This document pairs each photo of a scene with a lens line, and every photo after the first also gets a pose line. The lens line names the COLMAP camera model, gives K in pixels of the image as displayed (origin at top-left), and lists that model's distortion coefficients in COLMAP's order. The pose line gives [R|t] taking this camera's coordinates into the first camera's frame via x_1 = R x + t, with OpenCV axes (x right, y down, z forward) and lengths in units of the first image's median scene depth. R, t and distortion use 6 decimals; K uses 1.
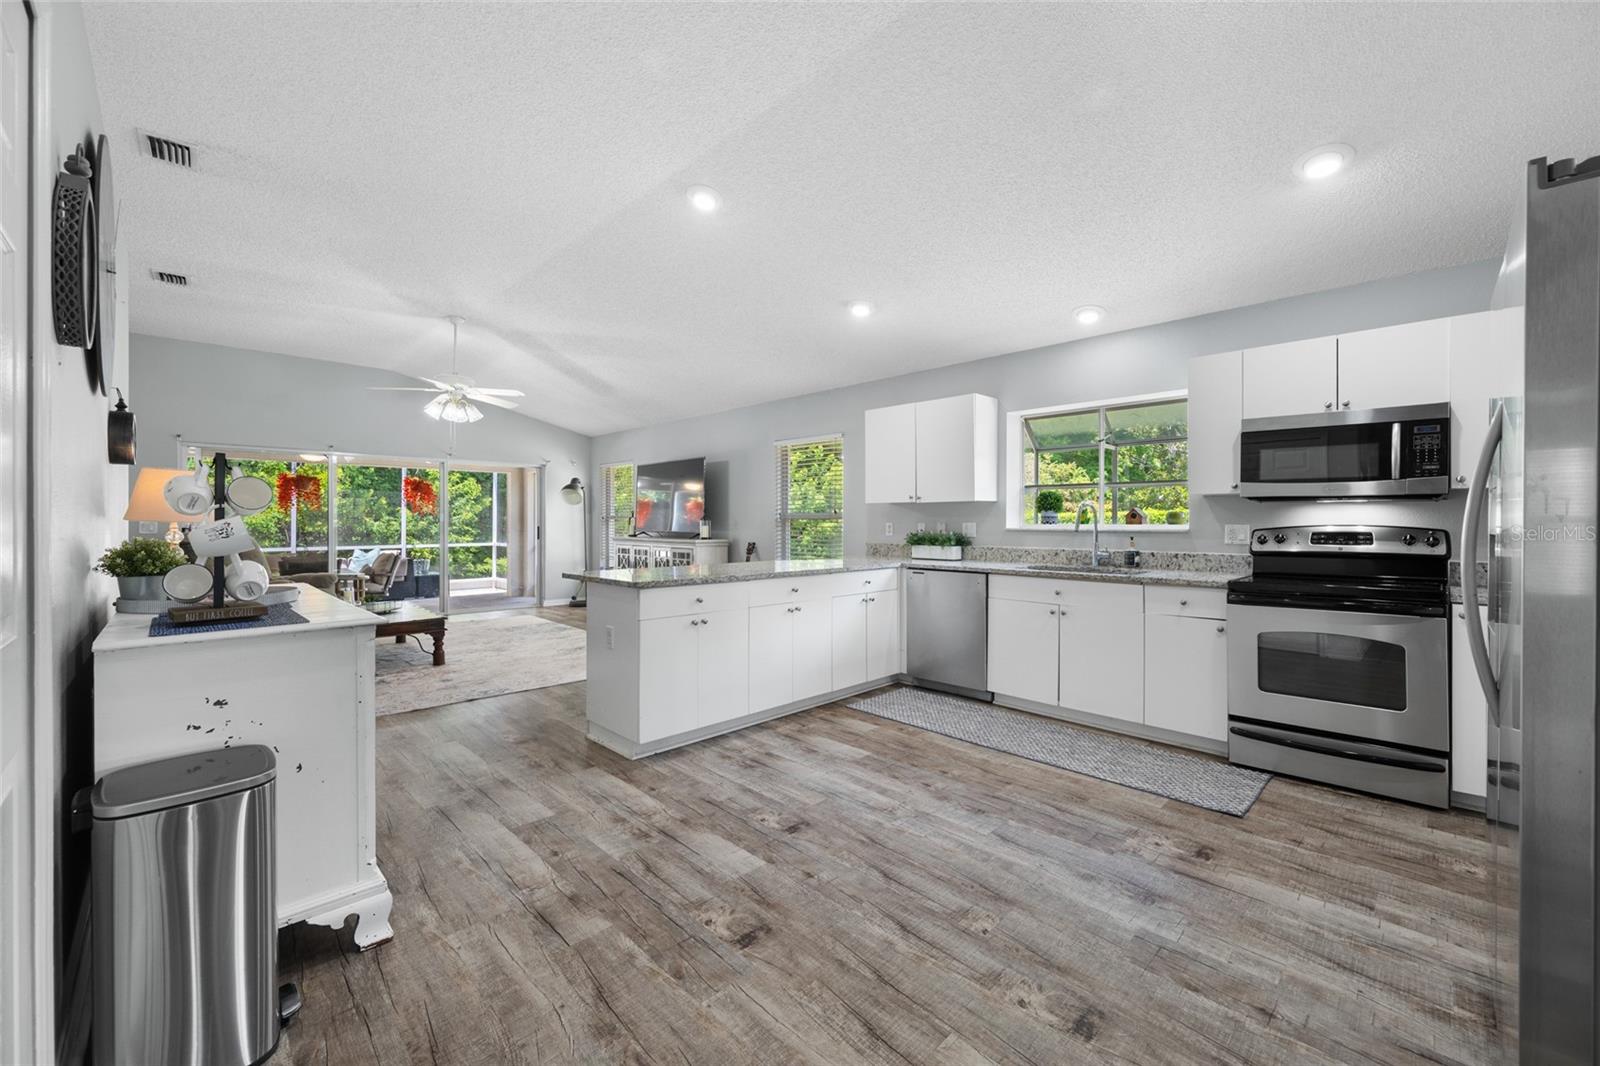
lens RADIAL K [[626.9, 0, 798.9], [0, 626.9, 524.6], [0, 0, 1]] dist [0.000468, 0.000045]
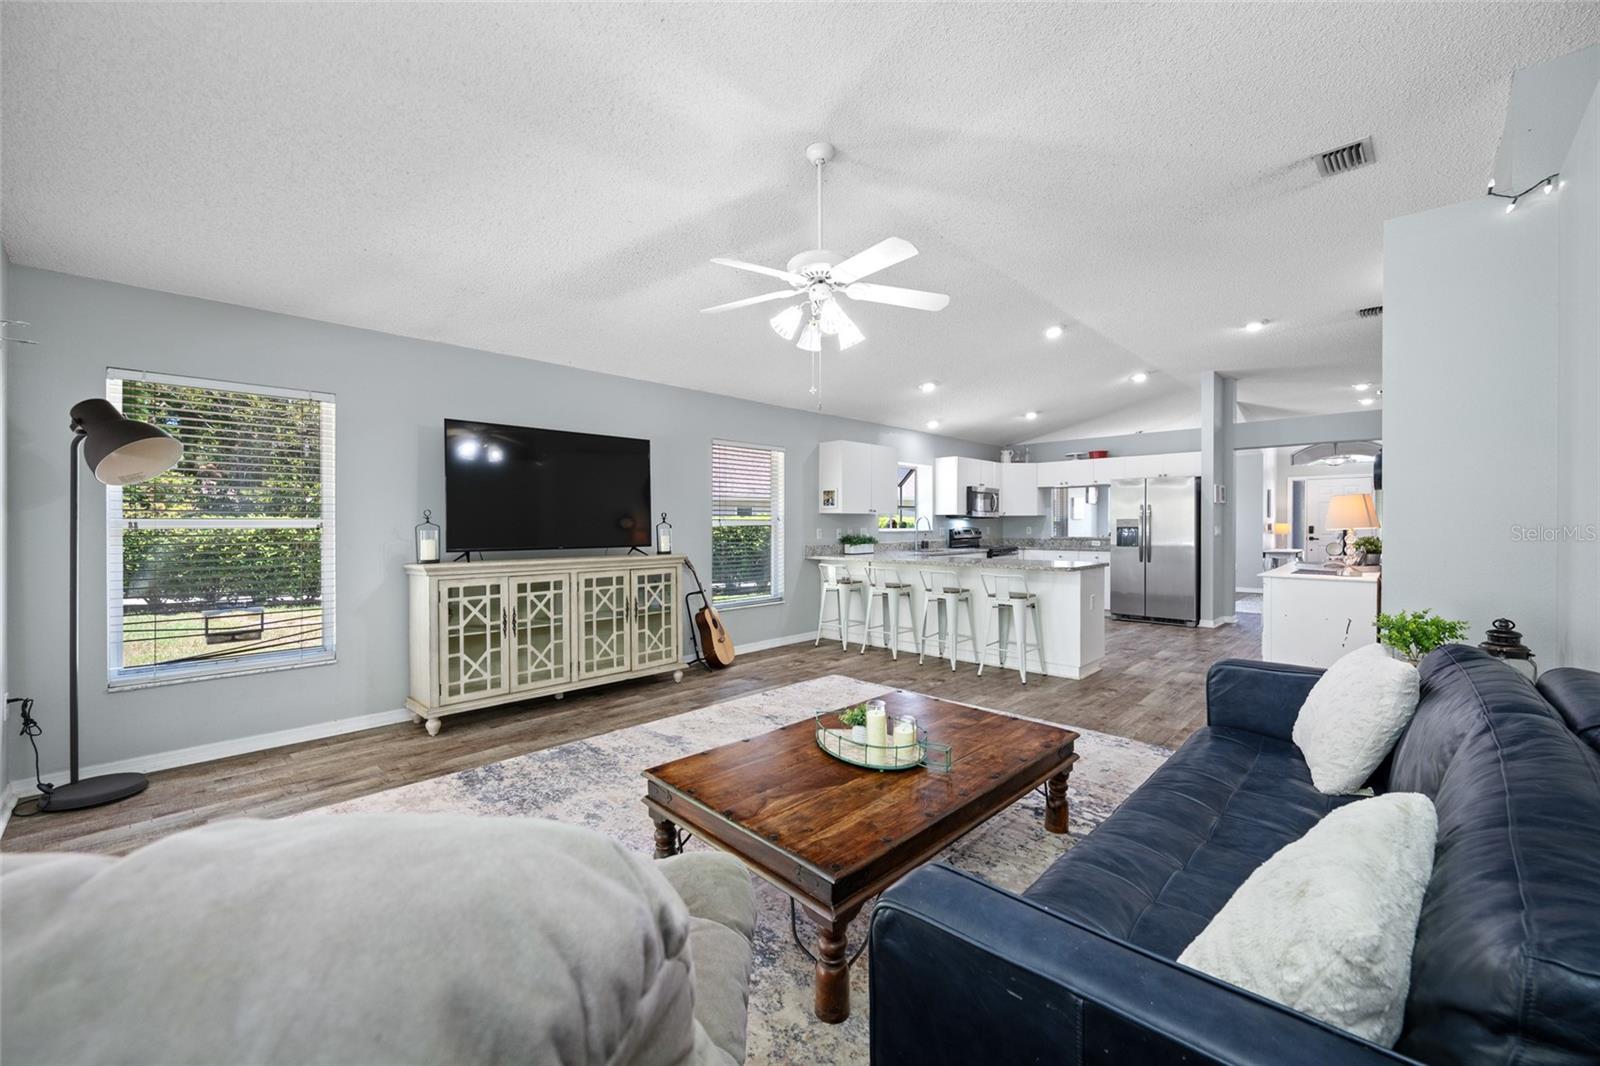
lens RADIAL K [[634.7, 0, 802.5], [0, 634.7, 525.7], [0, 0, 1]] dist [0.000259, -0.000162]
pose [[-0.022413, -0.006720, 0.999726, -1.846999], [0.006965, 0.999952, 0.006878, -0.028532], [-0.999725, 0.007118, -0.022365, 1.733710]]
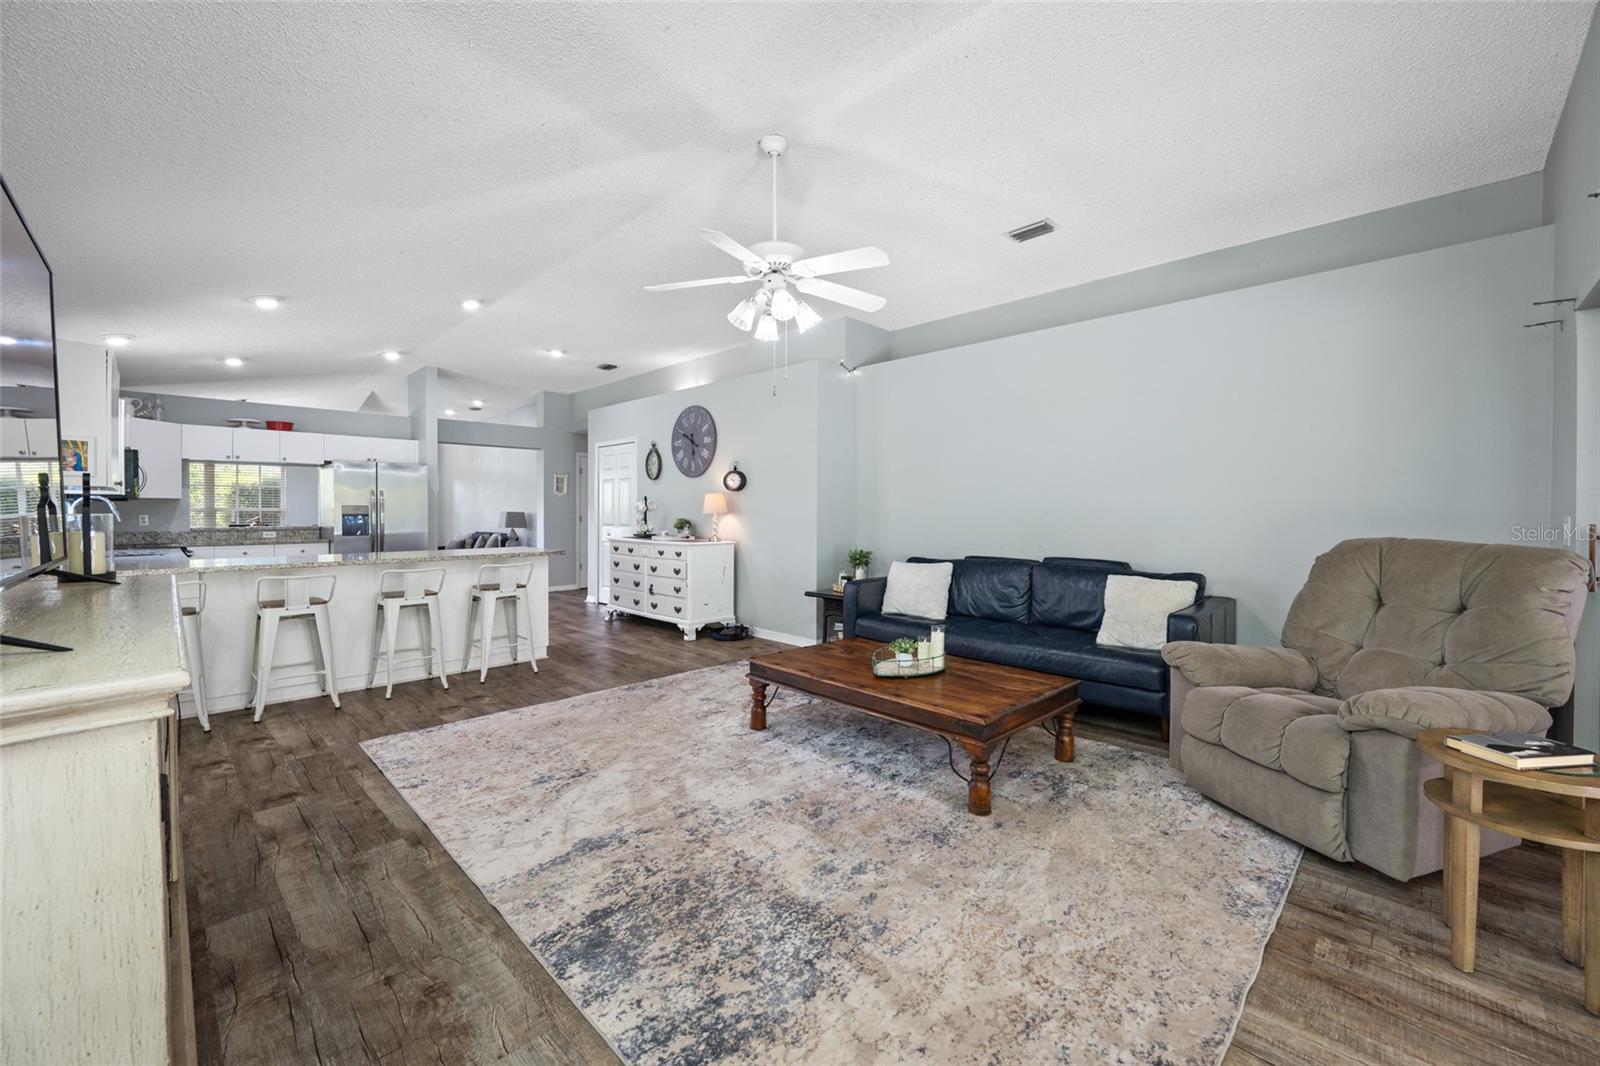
lens RADIAL K [[638.0, 0, 800.4], [0, 638.0, 510.7], [0, 0, 1]] dist [0.001590, 0.000212]
pose [[-0.999873, -0.003342, -0.015587, -0.953573], [-0.003353, 0.999994, 0.000646, -0.016543], [0.015584, 0.000699, -0.999878, 2.639524]]
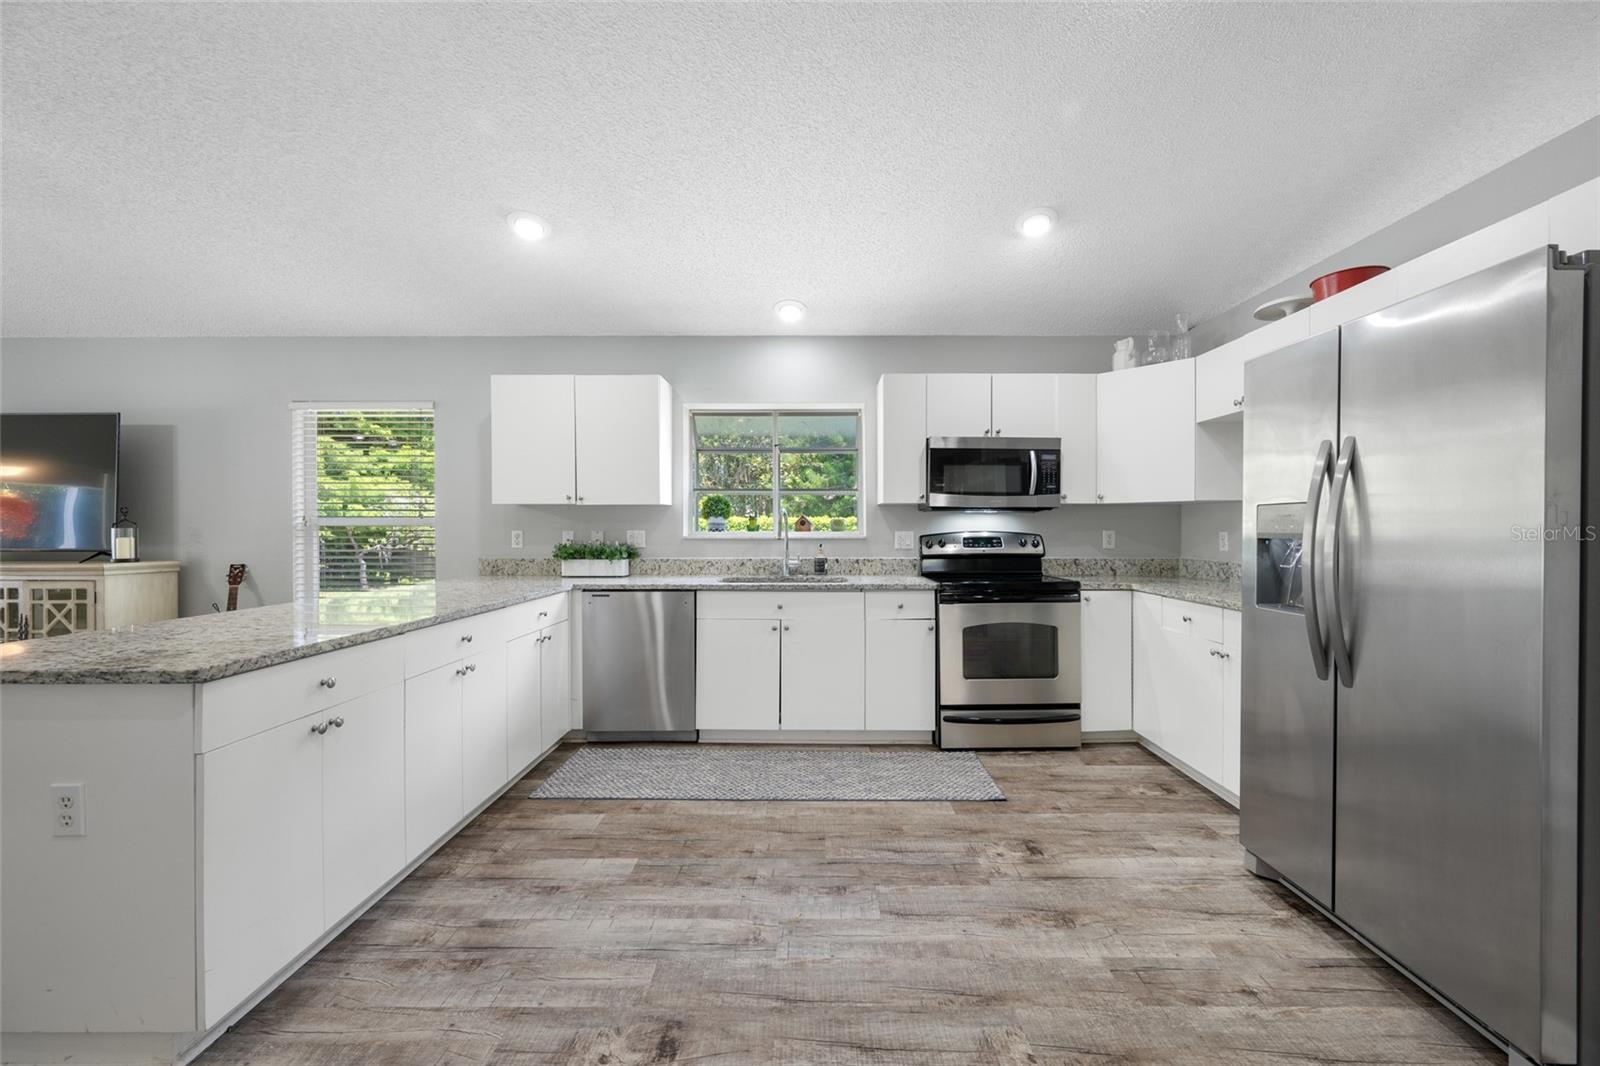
lens RADIAL K [[643.0, 0, 807.0], [0, 643.0, 535.2], [0, 0, 1]] dist [0.000191, -0.000159]
pose [[0.709221, -0.009584, 0.704921, -0.248253], [0.005268, 0.999952, 0.008294, -0.003744], [-0.704966, -0.002169, 0.709238, 0.345436]]
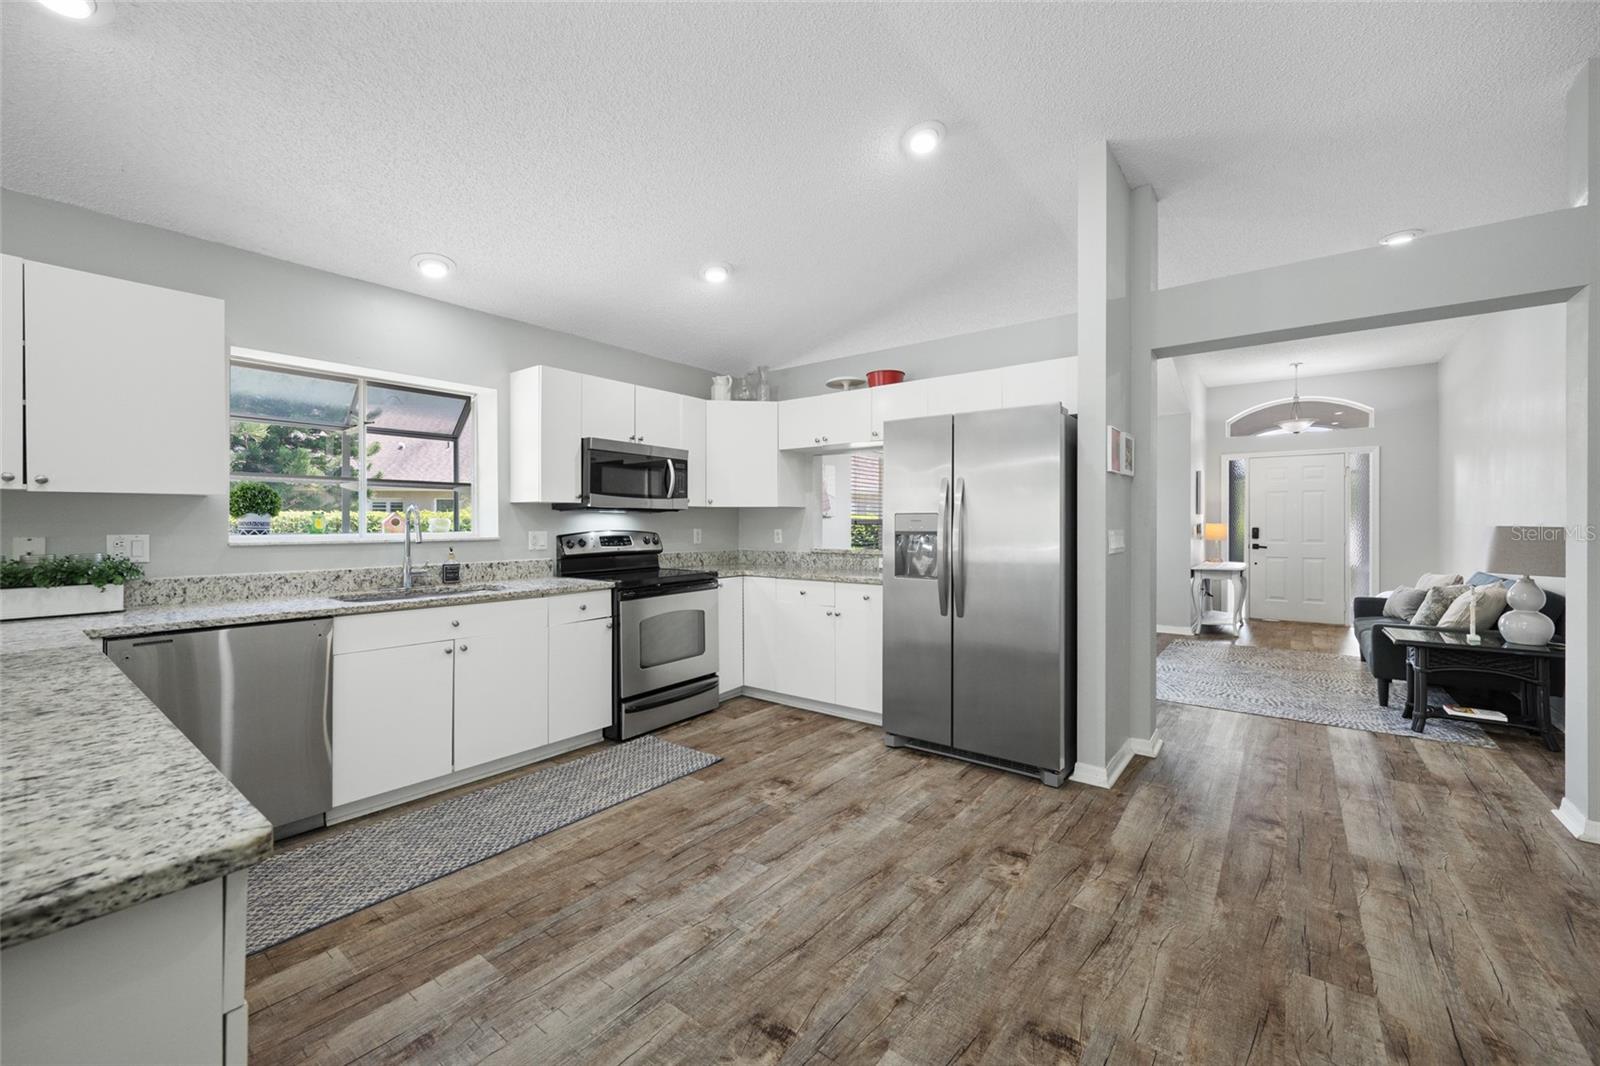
lens RADIAL K [[634.7, 0, 802.5], [0, 634.7, 525.7], [0, 0, 1]] dist [0.000259, -0.000162]
pose [[-0.130946, -0.006239, 0.991370, -0.460998], [0.006203, 0.999955, 0.007113, -0.015609], [-0.991370, 0.007081, -0.130902, 0.767541]]
